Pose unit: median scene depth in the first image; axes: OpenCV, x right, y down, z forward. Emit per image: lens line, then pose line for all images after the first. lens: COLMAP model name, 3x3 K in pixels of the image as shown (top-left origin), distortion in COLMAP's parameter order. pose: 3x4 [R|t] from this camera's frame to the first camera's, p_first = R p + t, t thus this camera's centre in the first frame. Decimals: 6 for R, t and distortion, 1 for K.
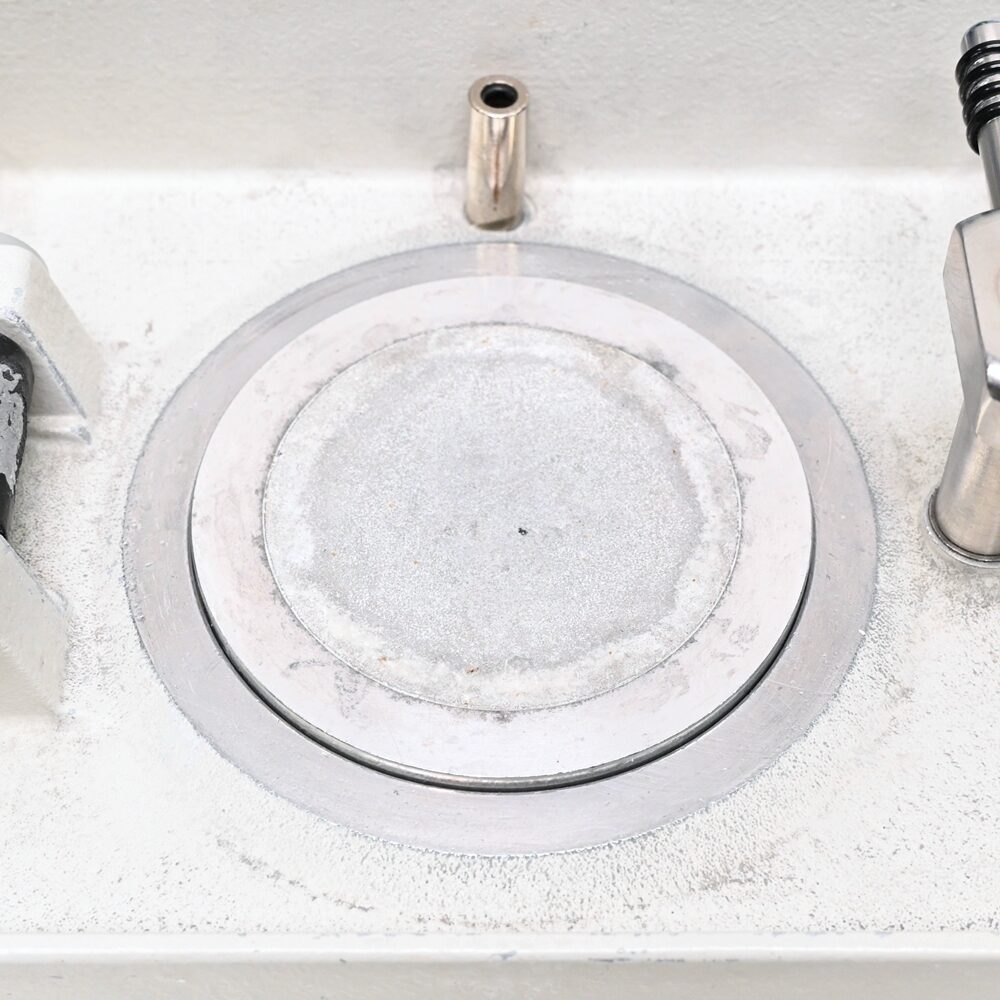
lens RADIAL K [[2205.8, 0, 499.5], [0, 2205.8, 503.2], [0, 0, 1]] dist [0.015434, 0.000000]
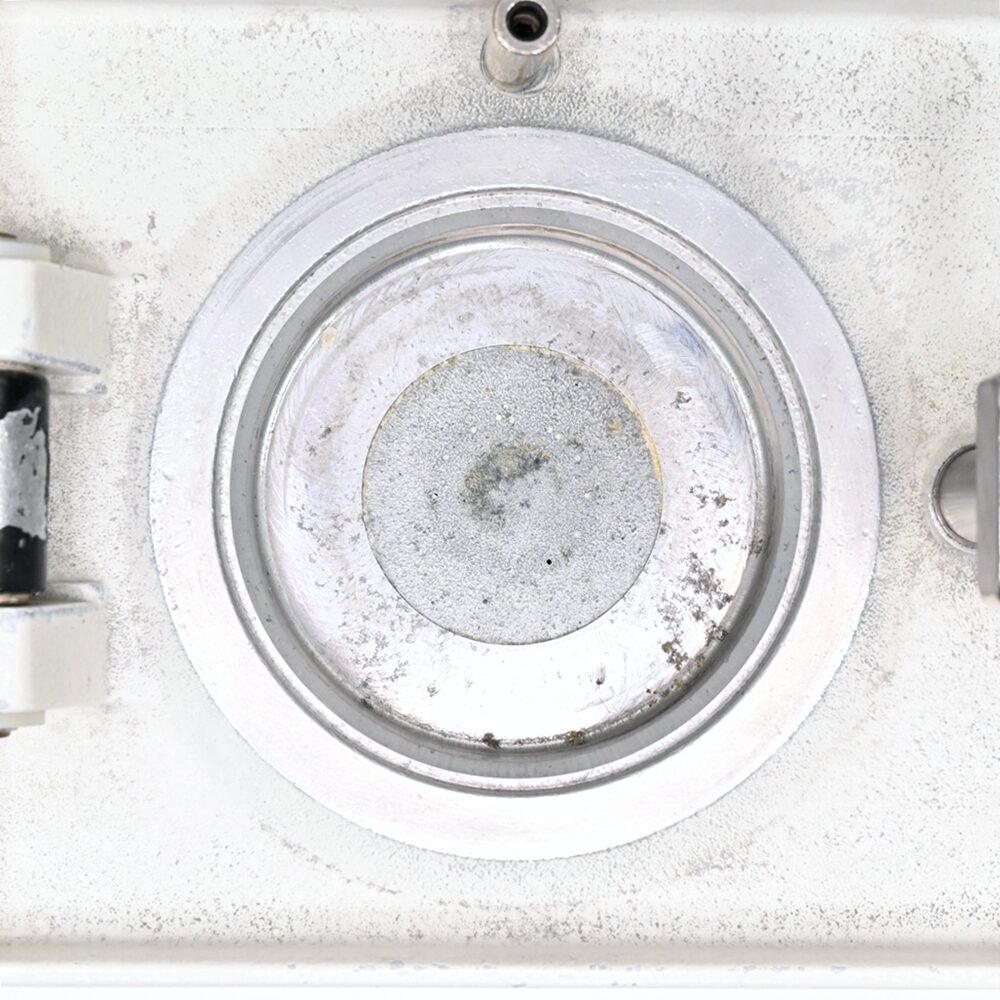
lens RADIAL K [[2205.8, 0, 491.2], [0, 2205.8, 498.9], [0, 0, 1]] dist [0.015434, 0.000000]
pose [[0.999579, 0.012901, 0.025971, -0.037351], [-0.025650, 0.811175, 0.584241, -0.576968], [-0.013530, -0.584661, 0.811165, 0.163475]]
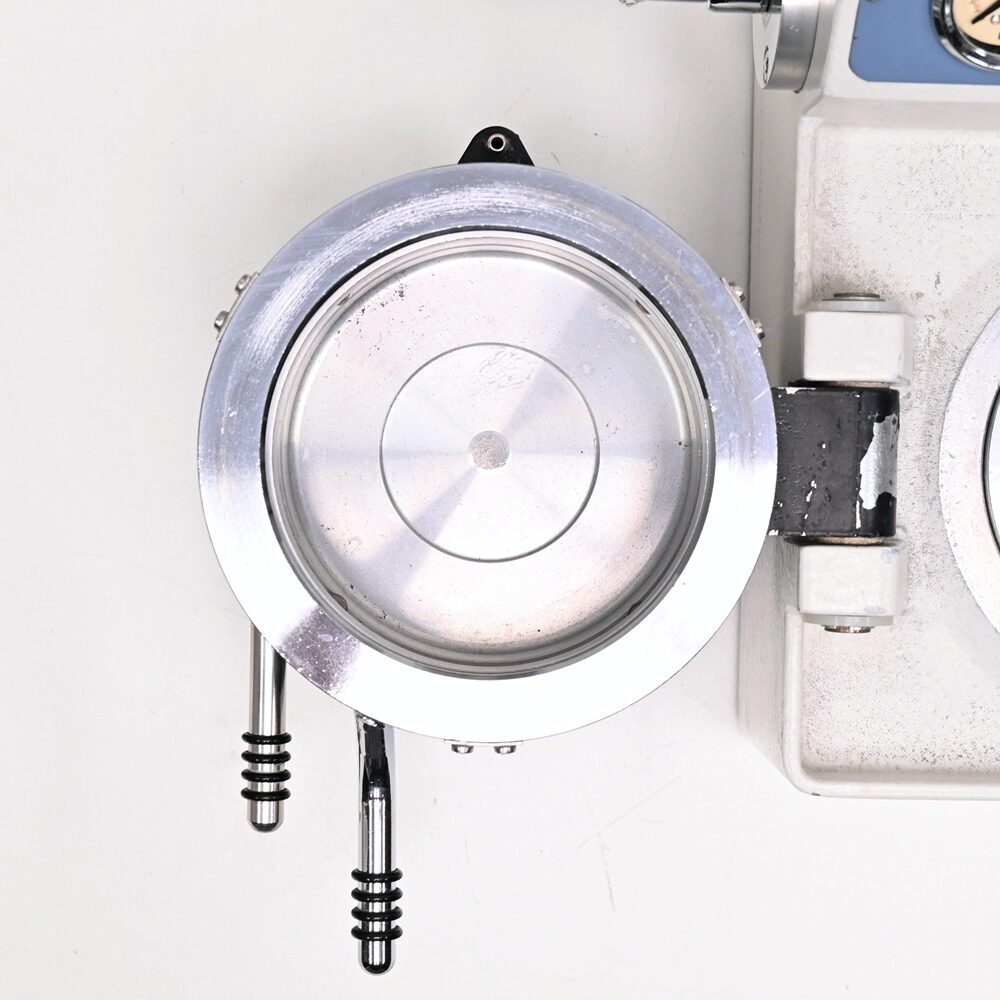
lens RADIAL K [[2205.8, 0, 501.1], [0, 2205.8, 498.8], [0, 0, 1]] dist [0.015434, 0.000000]
pose [[0.999520, 0.023355, 0.020330, -0.485722], [-0.030938, 0.780425, 0.624484, -0.880388], [-0.001281, -0.624813, 0.780773, -0.178972]]
